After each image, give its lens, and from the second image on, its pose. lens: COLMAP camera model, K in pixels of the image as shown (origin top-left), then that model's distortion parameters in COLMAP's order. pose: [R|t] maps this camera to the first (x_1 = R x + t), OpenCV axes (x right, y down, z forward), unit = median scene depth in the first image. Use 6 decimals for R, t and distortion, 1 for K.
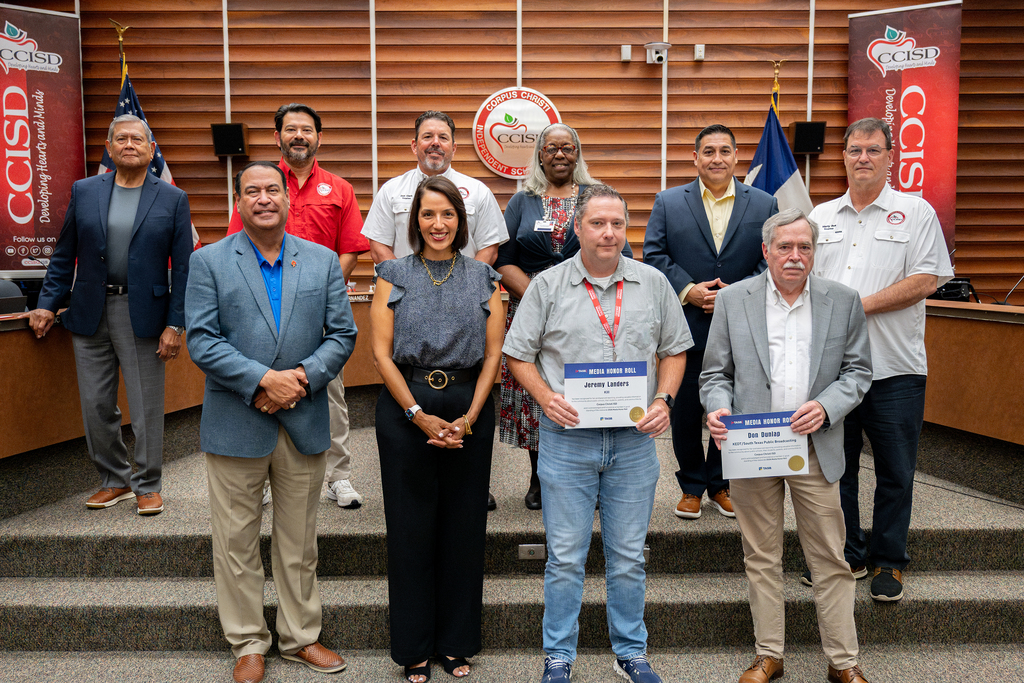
lens RADIAL K [[978.6, 0, 522.5], [0, 978.6, 337.1], [0, 0, 1]] dist [0.004433, 0.000000]
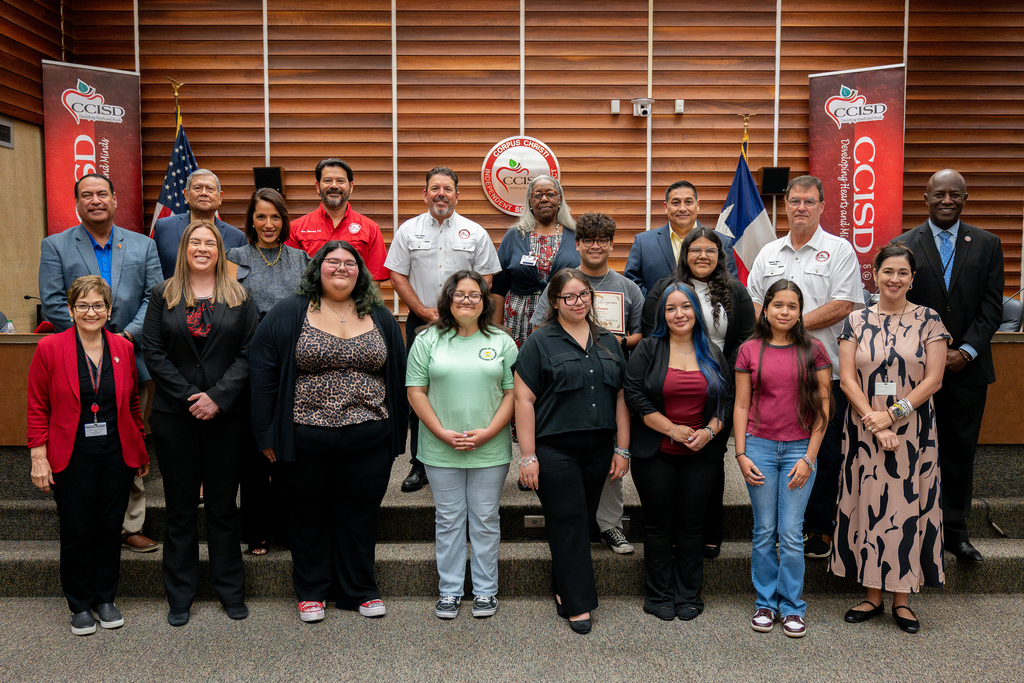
lens RADIAL K [[981.6, 0, 521.7], [0, 981.6, 339.3], [0, 0, 1]] dist [0.005187, 0.000000]
pose [[0.999991, 0.002966, 0.003073, -0.006785], [-0.002886, 0.999662, -0.025819, 0.012009], [-0.003148, 0.025810, 0.999662, -0.143735]]
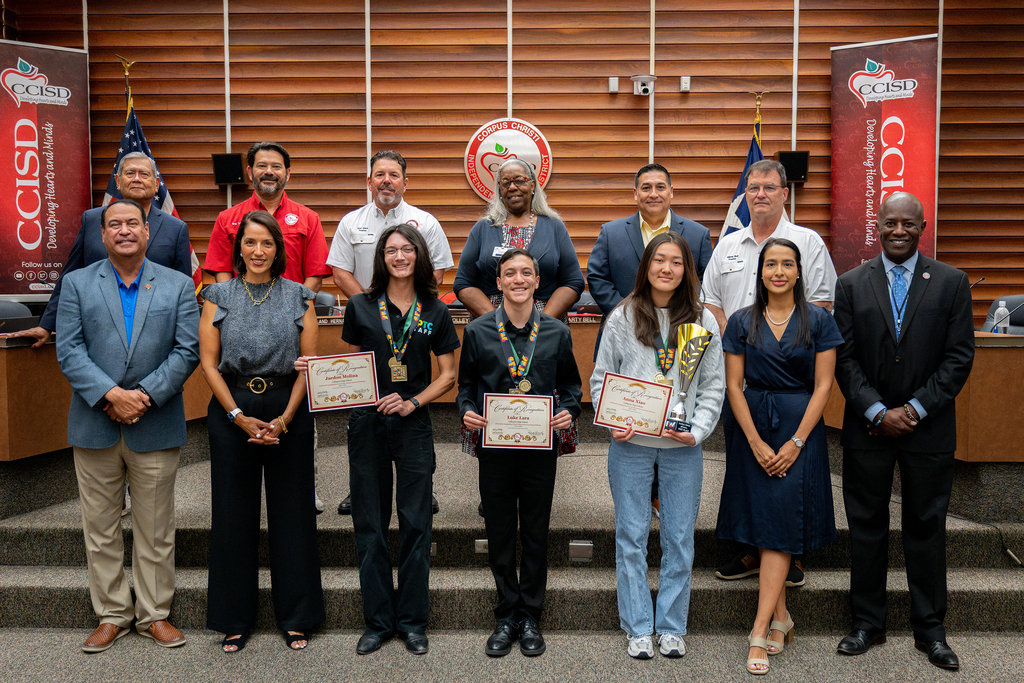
lens RADIAL K [[1089.7, 0, 535.9], [0, 1089.7, 340.2], [0, 0, 1]] dist [0.008862, 0.000000]
pose [[0.999659, 0.003387, -0.025892, 0.055357], [-0.004184, 0.999516, -0.030811, 0.013495], [0.025775, 0.030909, 0.999190, -0.138812]]
